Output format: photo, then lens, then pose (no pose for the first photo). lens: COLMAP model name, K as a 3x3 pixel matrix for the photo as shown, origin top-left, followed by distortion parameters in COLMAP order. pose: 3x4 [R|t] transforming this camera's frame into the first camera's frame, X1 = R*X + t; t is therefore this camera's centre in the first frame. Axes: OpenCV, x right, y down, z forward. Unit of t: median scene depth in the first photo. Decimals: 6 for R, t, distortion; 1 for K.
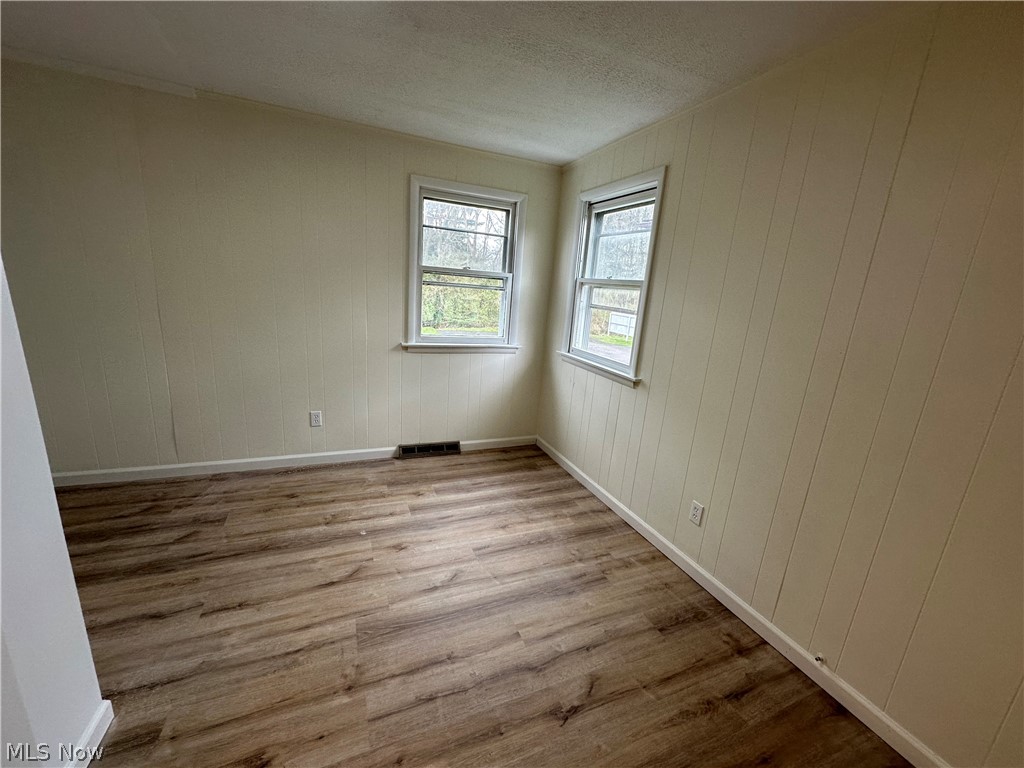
lens RADIAL K [[408.3, 0, 516.9], [0, 408.3, 384.6], [0, 0, 1]] dist [-0.001960, 0.000321]
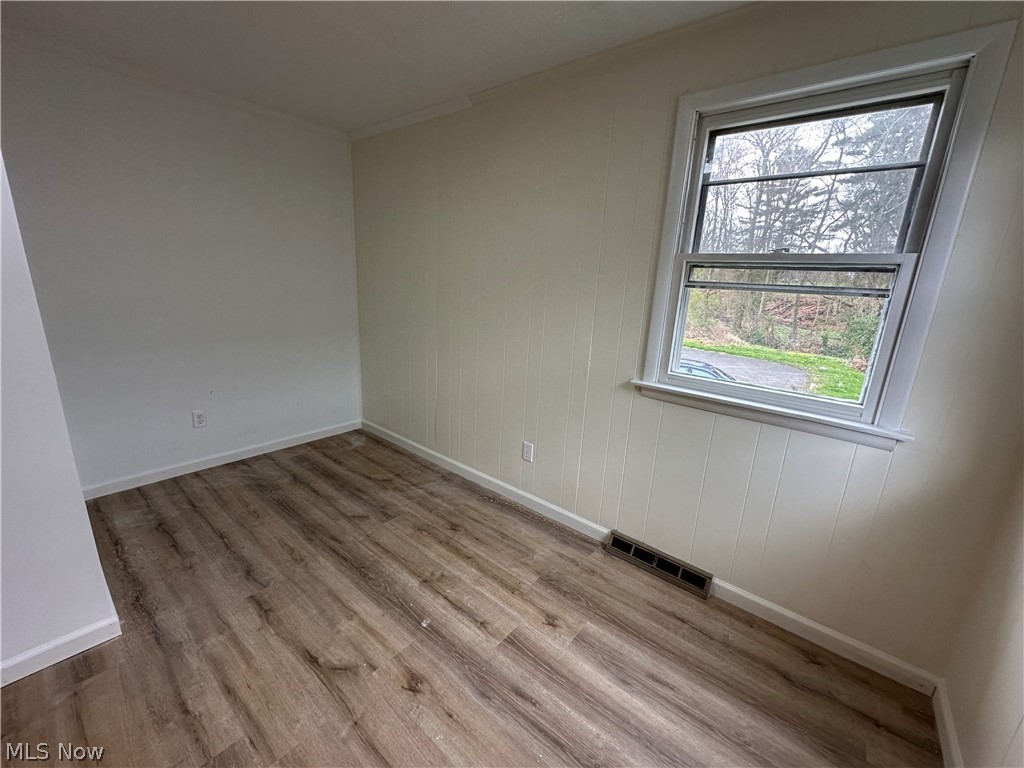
lens RADIAL K [[408.3, 0, 507.7], [0, 408.3, 382.8], [0, 0, 1]] dist [-0.001960, 0.000321]
pose [[0.459601, 0.161009, -0.873409, 0.228783], [-0.225431, 0.972371, 0.060627, -0.113311], [0.859038, 0.169029, 0.483200, 0.658009]]
